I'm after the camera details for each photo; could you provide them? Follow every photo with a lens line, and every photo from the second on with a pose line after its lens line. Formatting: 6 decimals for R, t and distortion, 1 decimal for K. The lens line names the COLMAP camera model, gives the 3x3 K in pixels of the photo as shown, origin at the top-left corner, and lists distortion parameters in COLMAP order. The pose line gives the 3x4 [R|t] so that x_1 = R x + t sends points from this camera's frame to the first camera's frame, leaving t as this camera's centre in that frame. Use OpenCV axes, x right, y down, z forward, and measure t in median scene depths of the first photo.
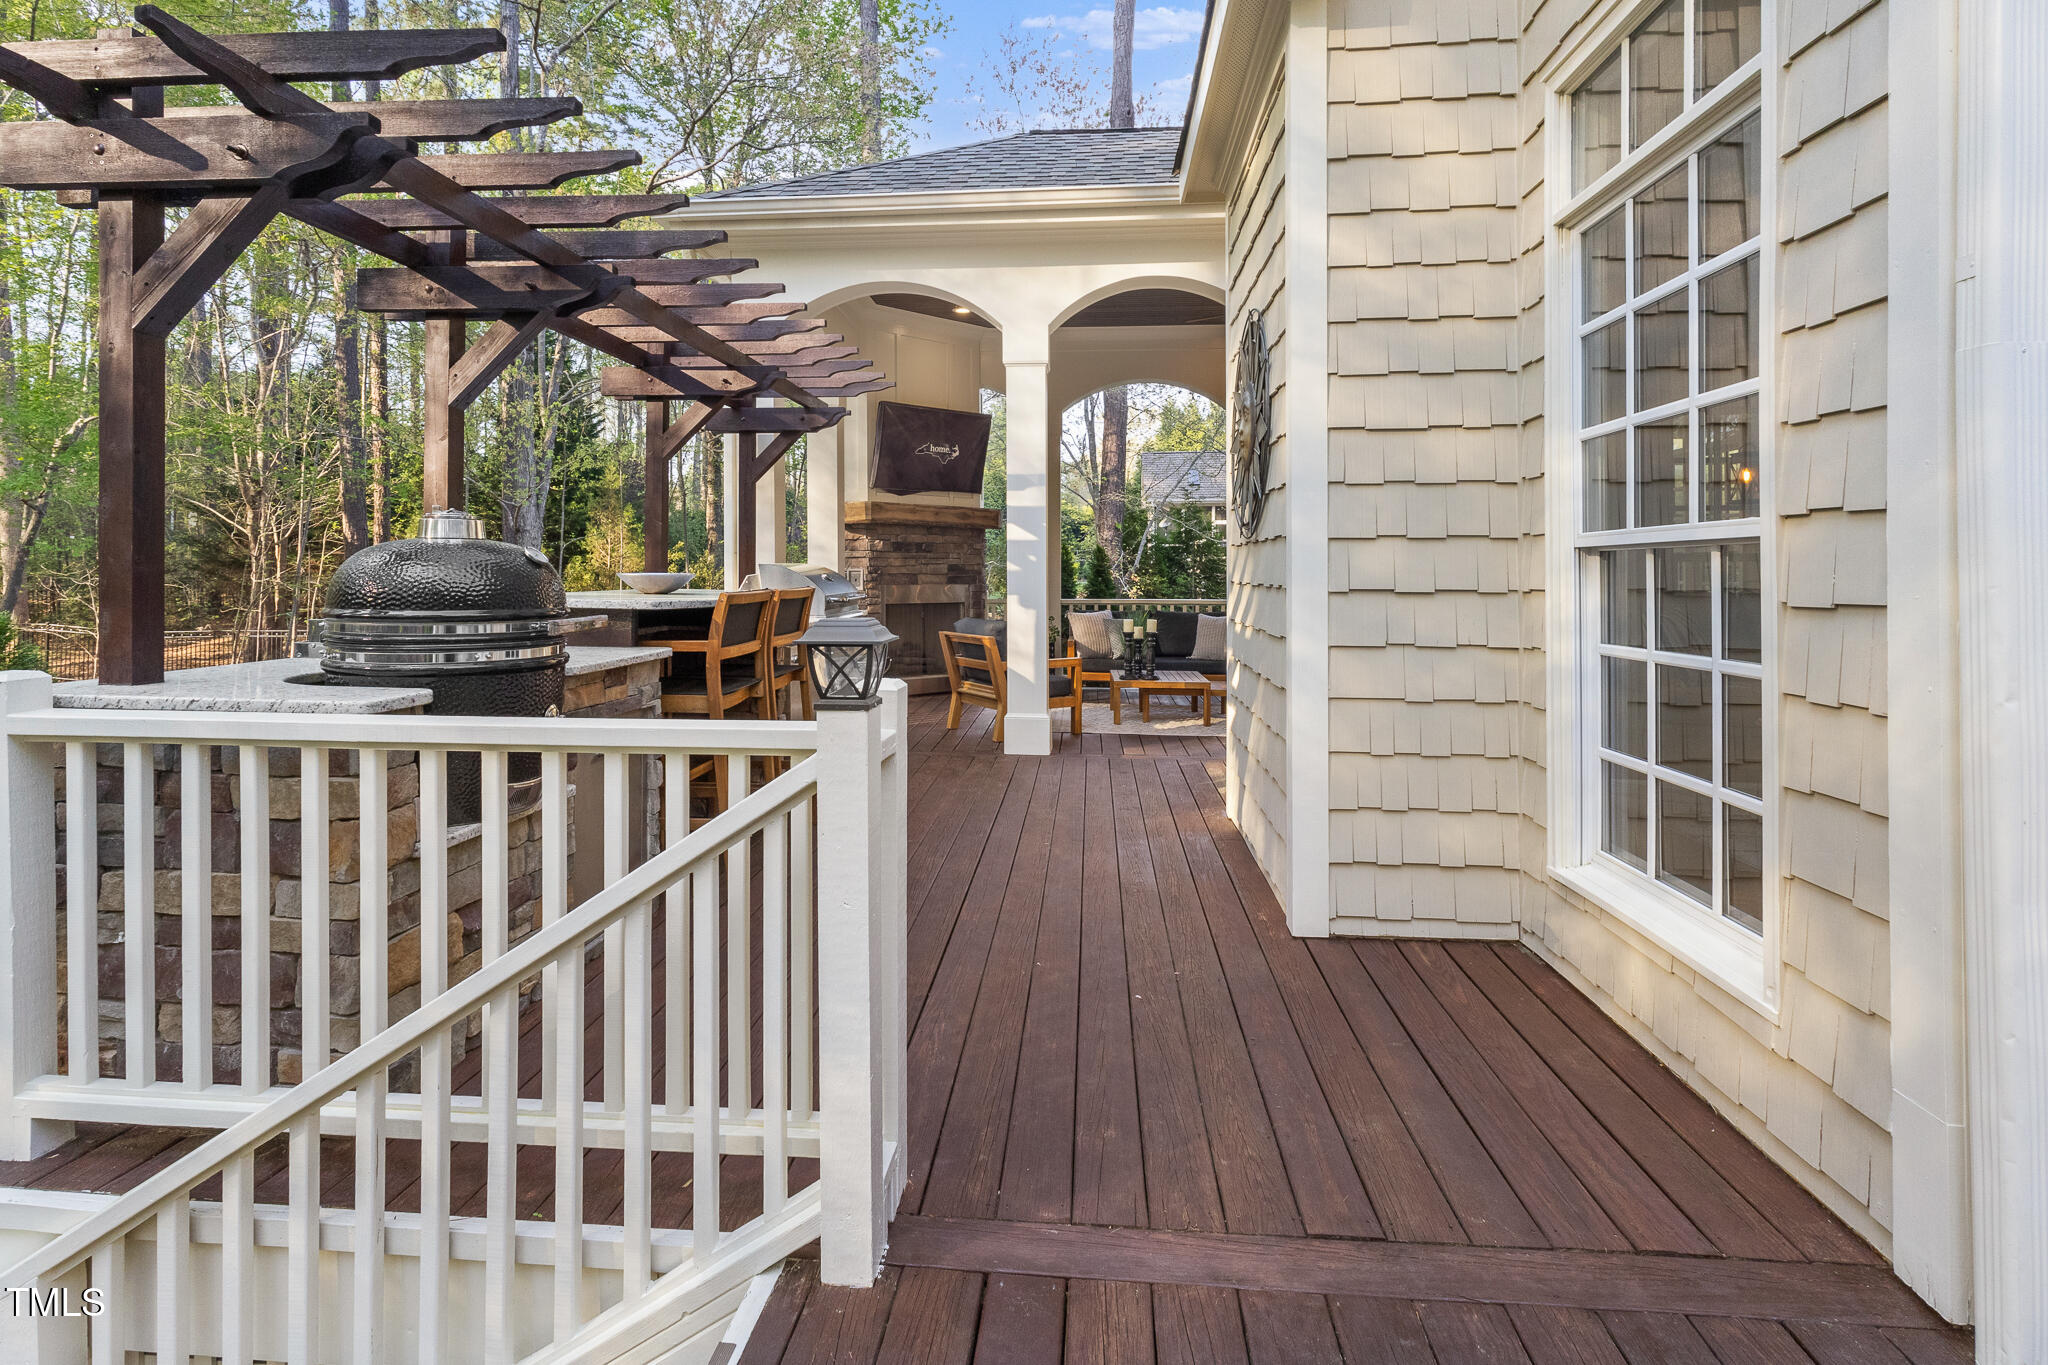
lens RADIAL K [[966.9, 0, 976.2], [0, 966.9, 580.0], [0, 0, 1]] dist [0.012614, 0.000972]
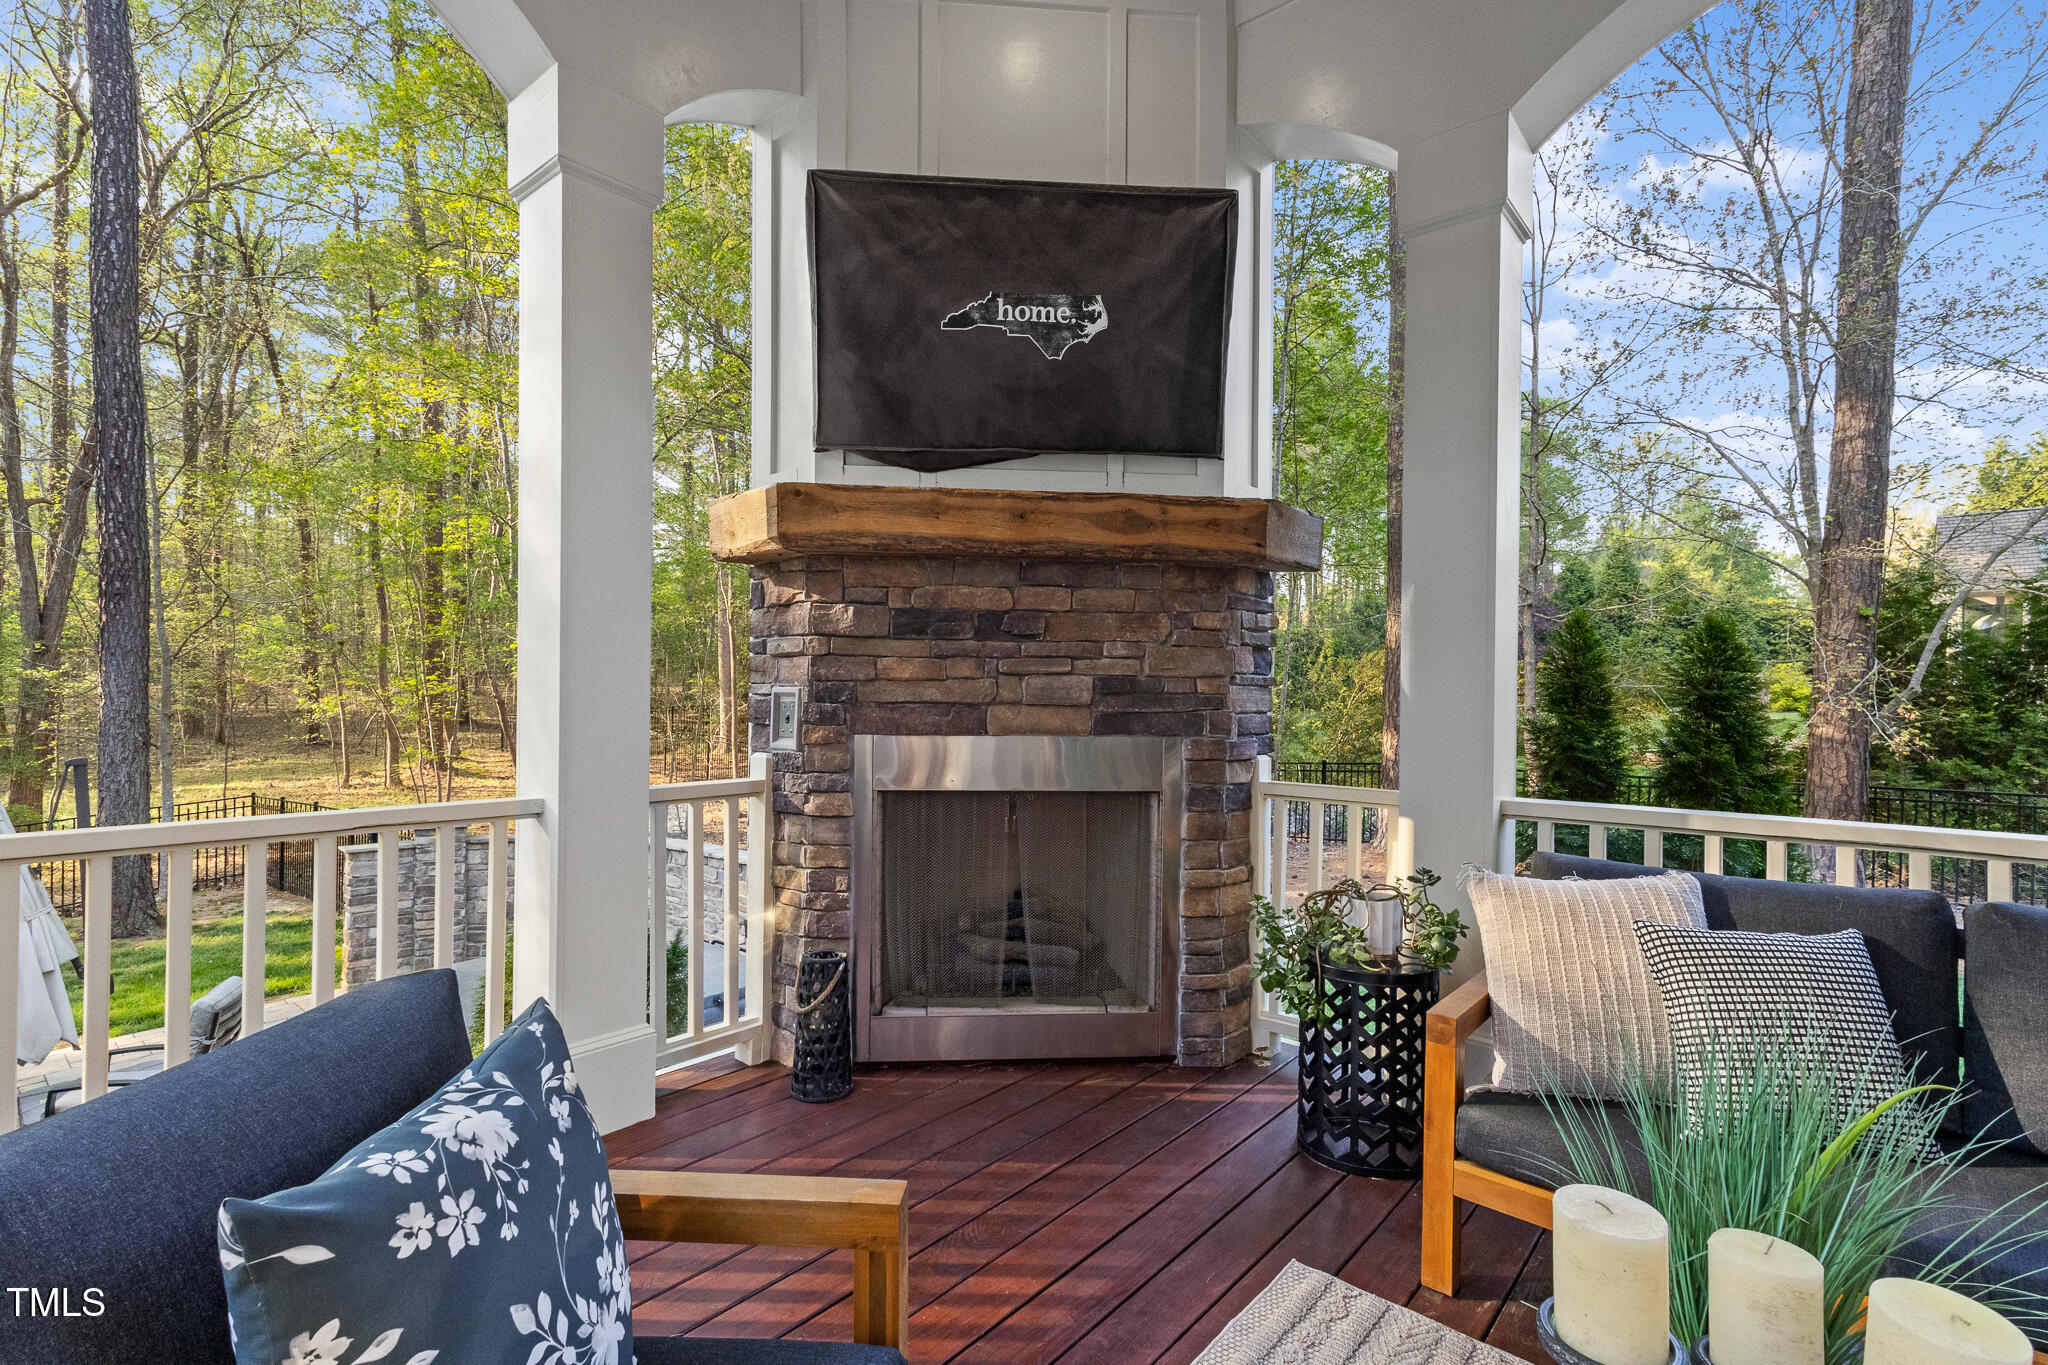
lens RADIAL K [[966.9, 0, 1015.4], [0, 966.9, 690.9], [0, 0, 1]] dist [0.012614, 0.000972]
pose [[0.833495, 0.008140, -0.552468, 0.131954], [-0.013496, 0.999893, -0.005629, -0.008934], [0.552363, 0.012148, 0.833515, 0.721718]]
